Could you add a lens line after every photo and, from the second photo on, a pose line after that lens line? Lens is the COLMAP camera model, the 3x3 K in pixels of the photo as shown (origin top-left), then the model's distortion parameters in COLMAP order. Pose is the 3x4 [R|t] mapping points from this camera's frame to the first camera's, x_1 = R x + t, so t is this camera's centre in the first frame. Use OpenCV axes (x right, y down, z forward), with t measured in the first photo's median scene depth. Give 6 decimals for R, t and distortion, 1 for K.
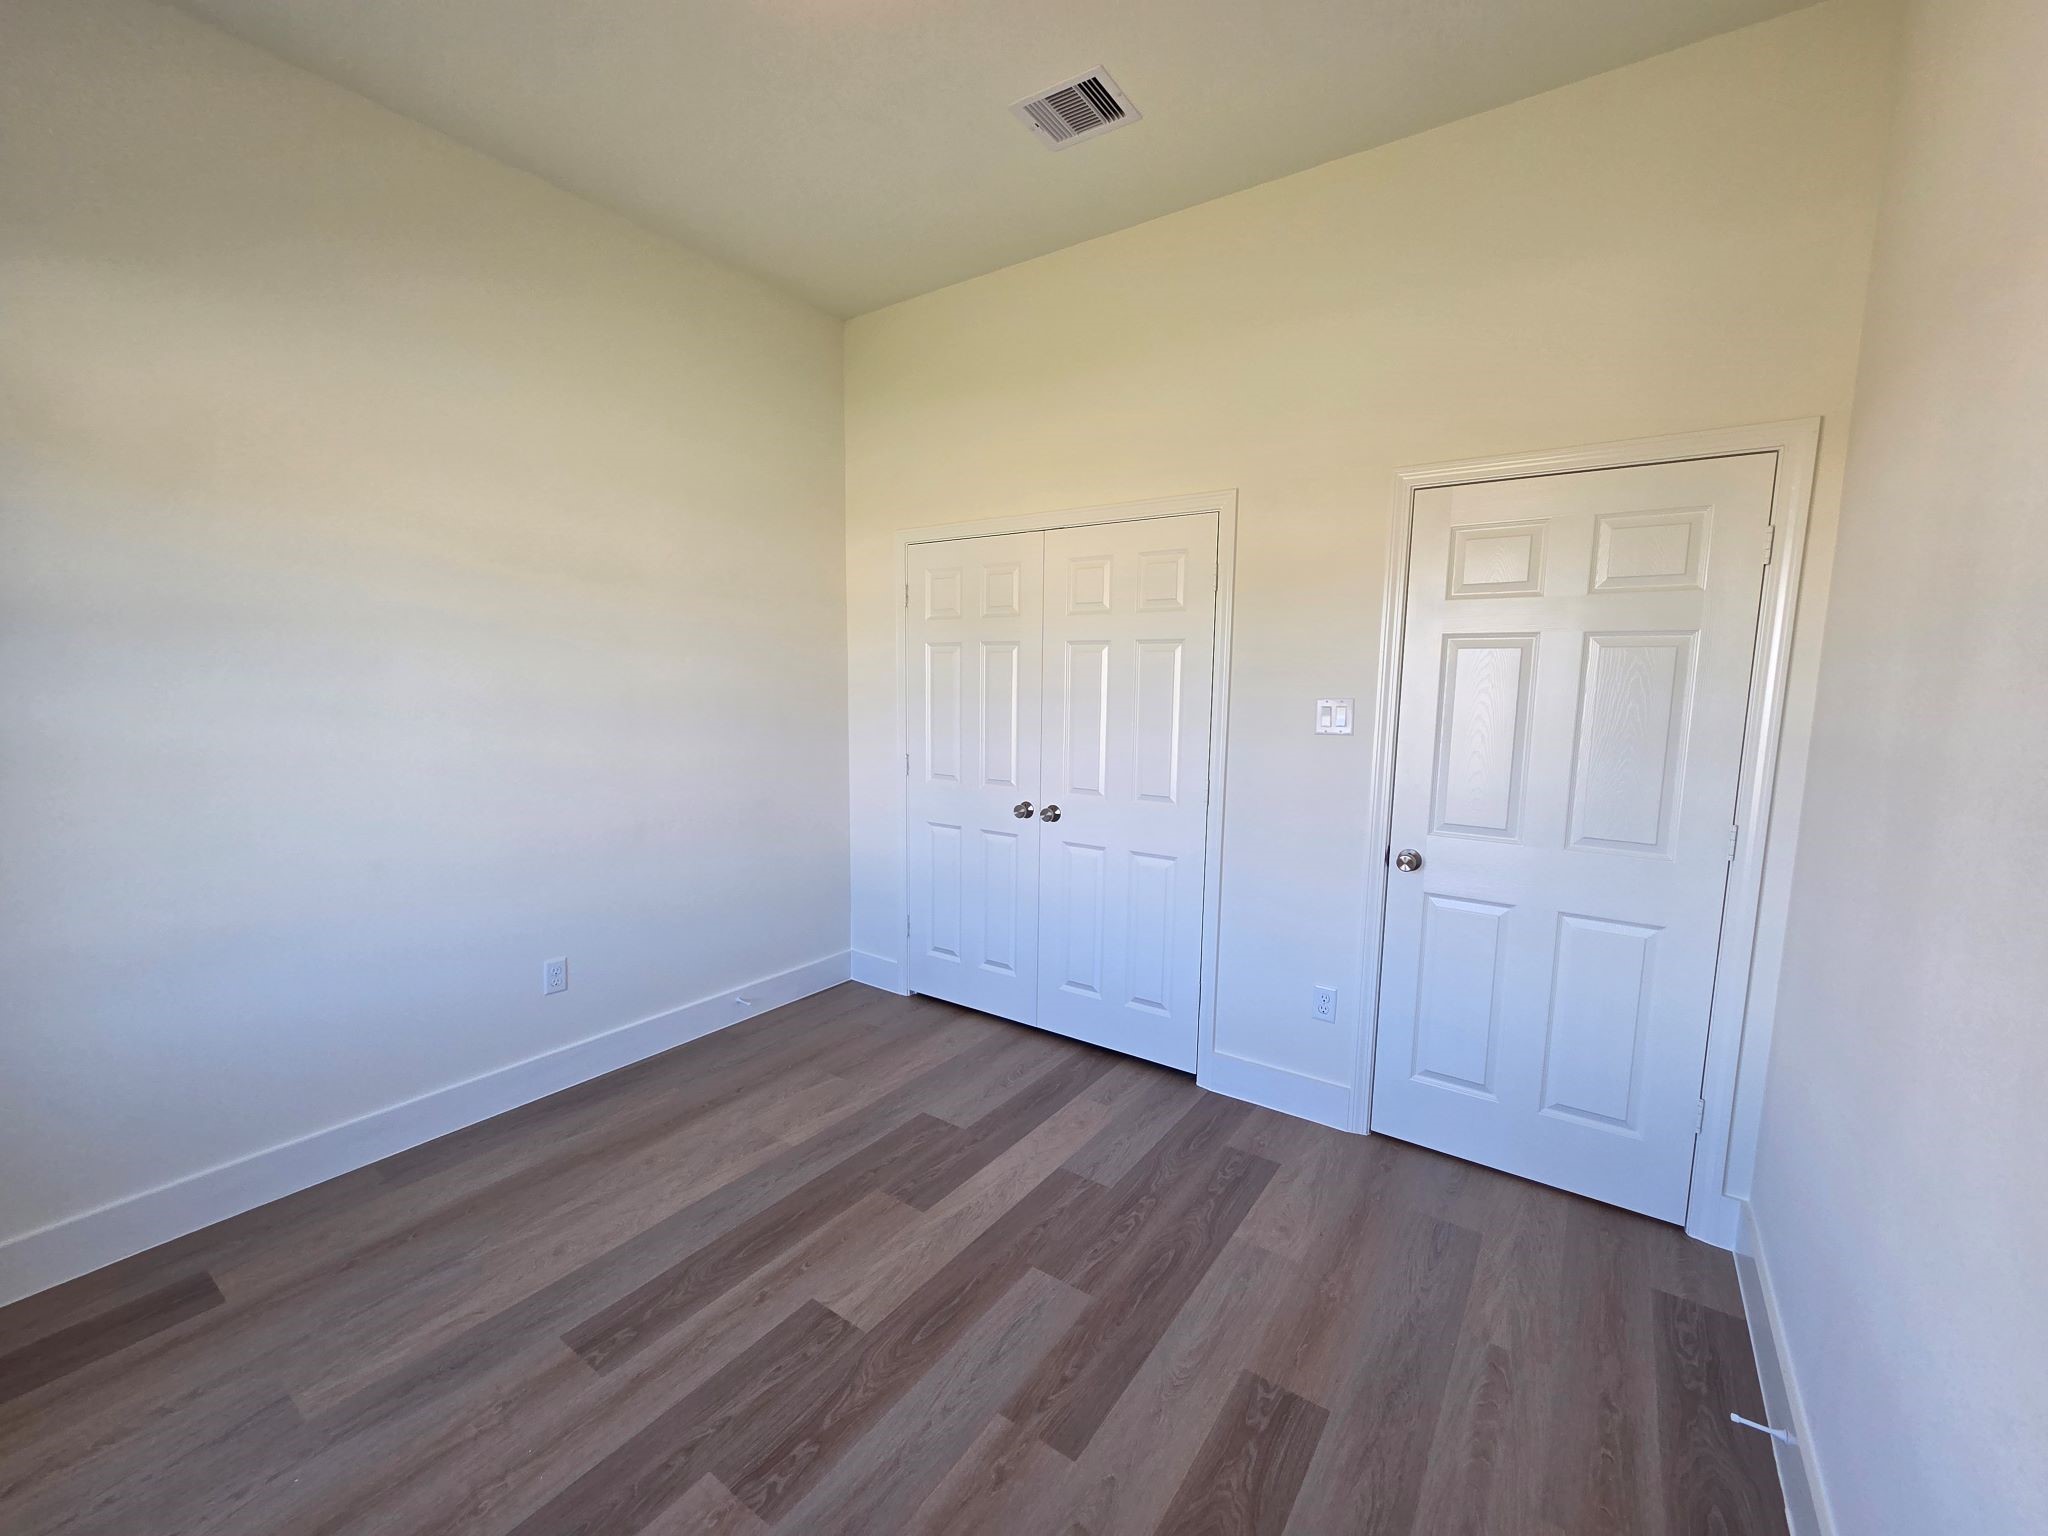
lens RADIAL K [[840.1, 0, 1025.5], [0, 840.1, 782.0], [0, 0, 1]] dist [0.000164, -0.000117]
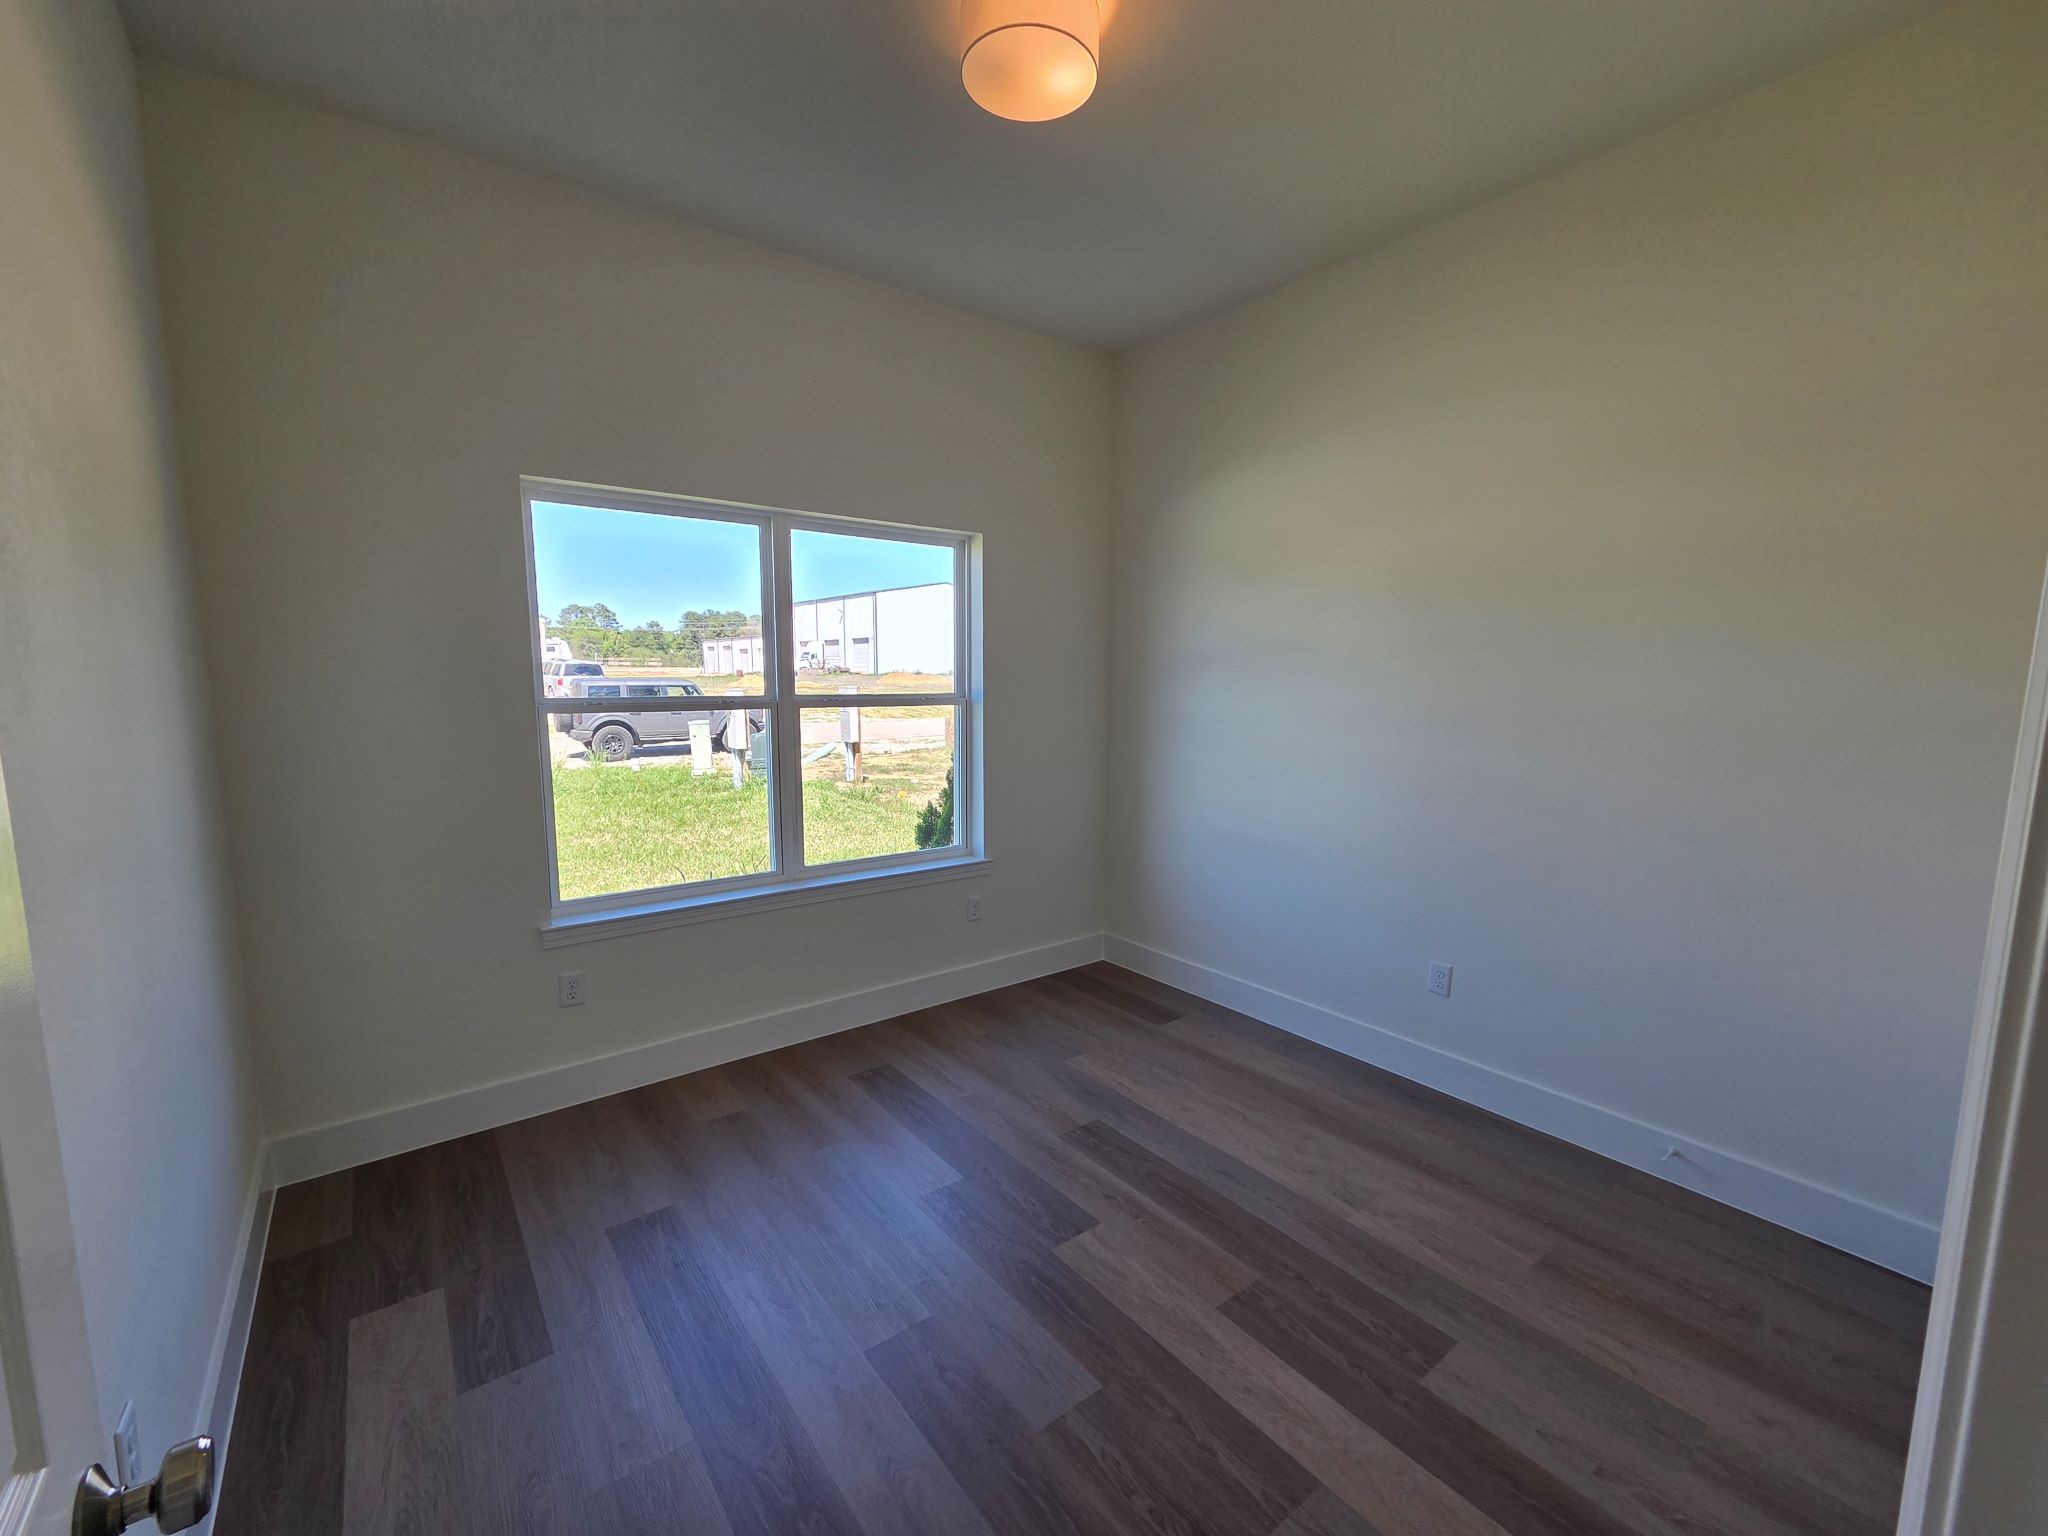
lens RADIAL K [[840.1, 0, 1025.5], [0, 840.1, 782.0], [0, 0, 1]] dist [0.000164, -0.000117]
pose [[-0.301070, 0.105980, -0.947694, 0.686957], [-0.127095, 0.980479, 0.150023, -0.122471], [0.945094, 0.165615, -0.281724, 0.948693]]
